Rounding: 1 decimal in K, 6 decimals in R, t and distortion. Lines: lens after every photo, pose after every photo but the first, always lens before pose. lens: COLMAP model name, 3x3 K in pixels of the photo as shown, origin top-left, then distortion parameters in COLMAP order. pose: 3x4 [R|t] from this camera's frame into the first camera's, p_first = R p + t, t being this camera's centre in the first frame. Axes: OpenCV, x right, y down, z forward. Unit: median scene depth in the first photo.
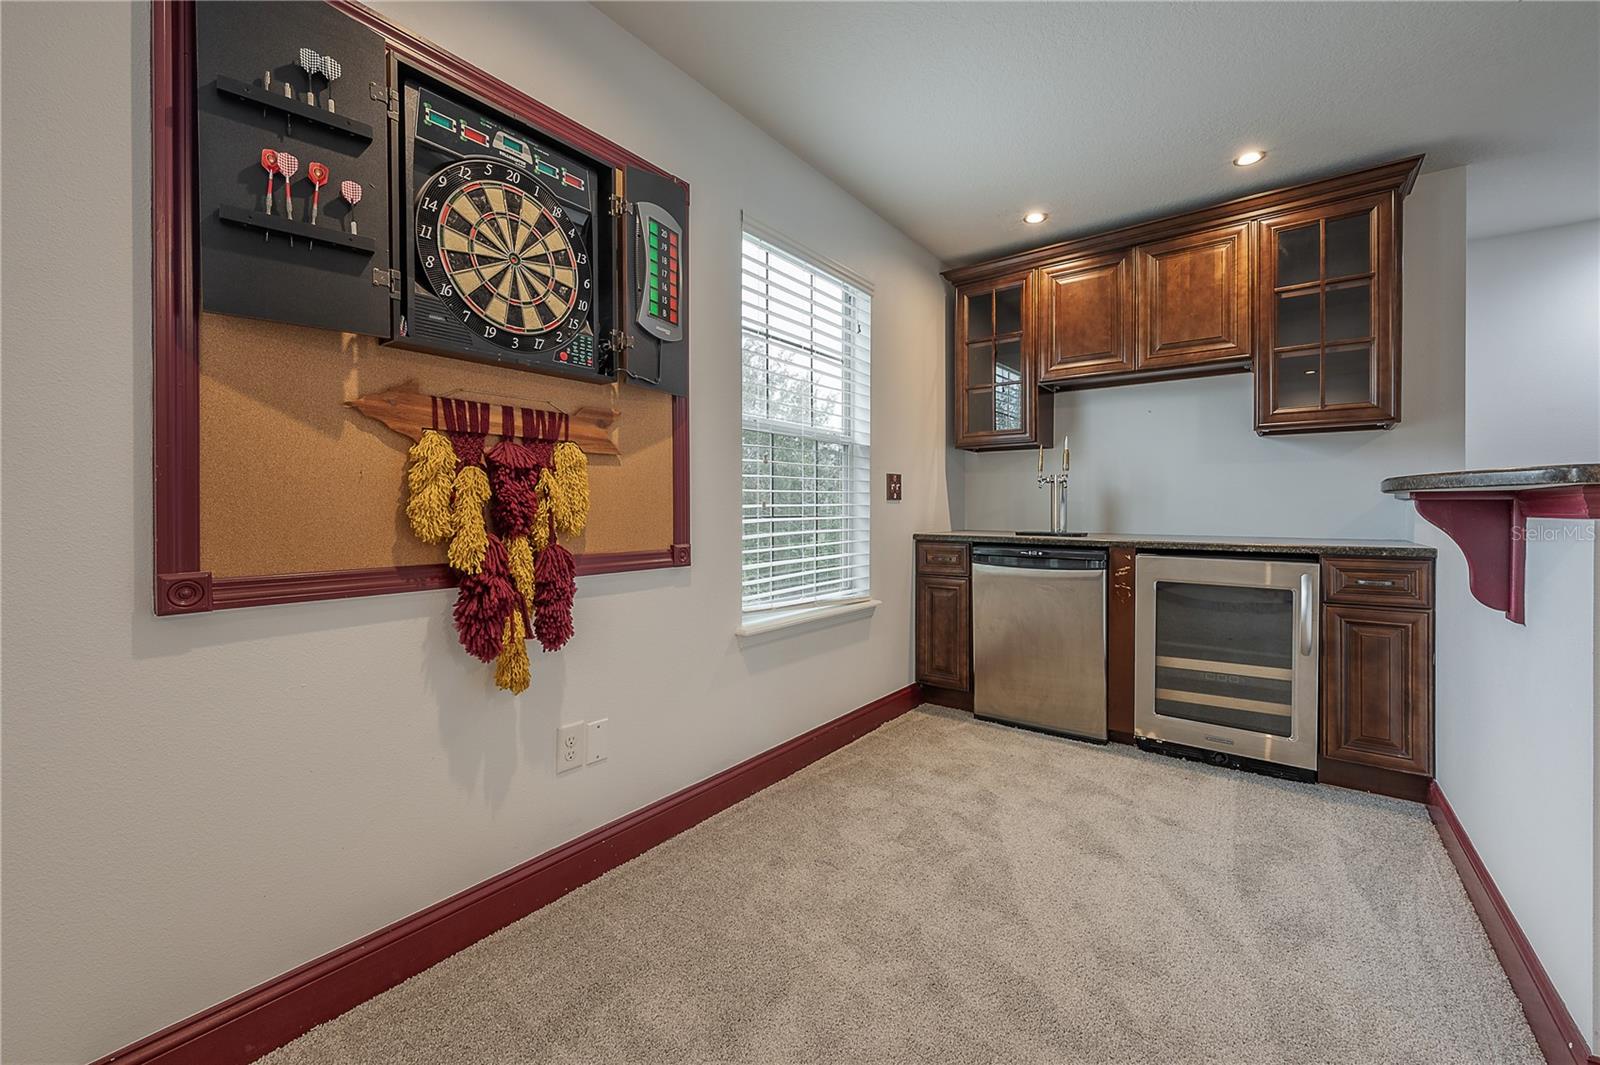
lens RADIAL K [[643.5, 0, 804.1], [0, 643.5, 522.1], [0, 0, 1]] dist [-0.000061, -0.000709]
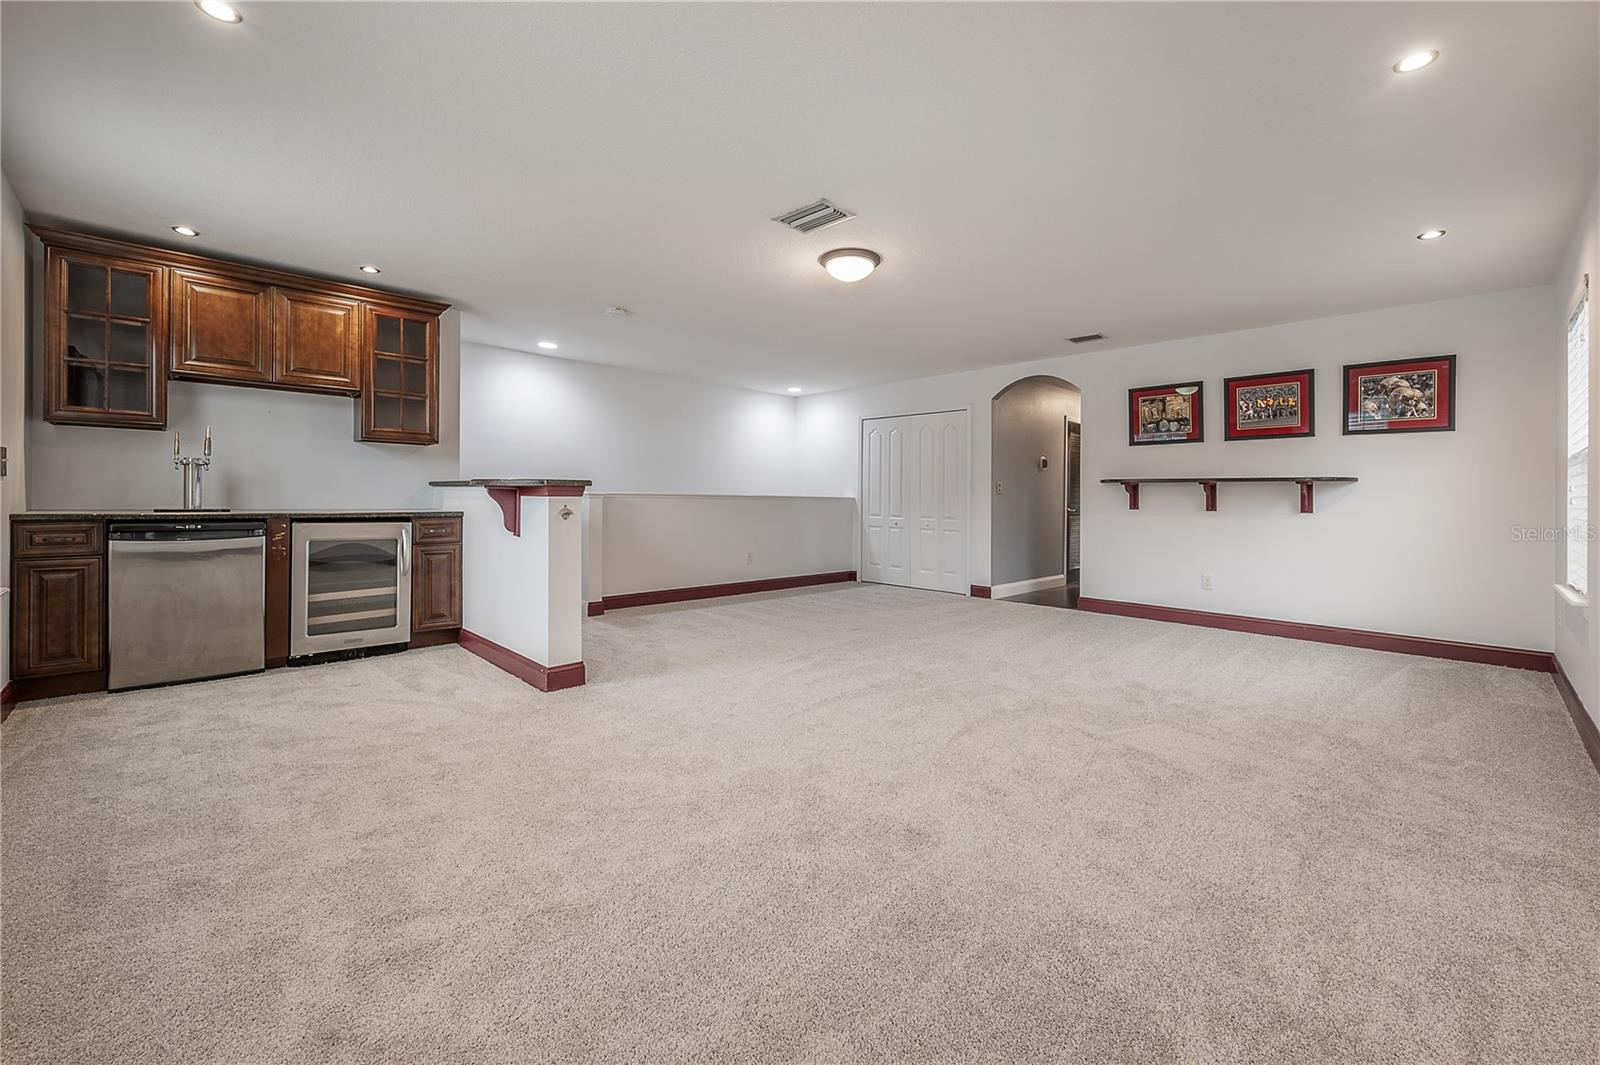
lens RADIAL K [[643.5, 0, 785.9], [0, 643.5, 497.3], [0, 0, 1]] dist [-0.000061, -0.000709]
pose [[0.179859, -0.002268, 0.983690, -0.715917], [0.006187, 0.999980, 0.001174, 0.001228], [-0.983673, 0.005875, 0.179869, -0.306749]]
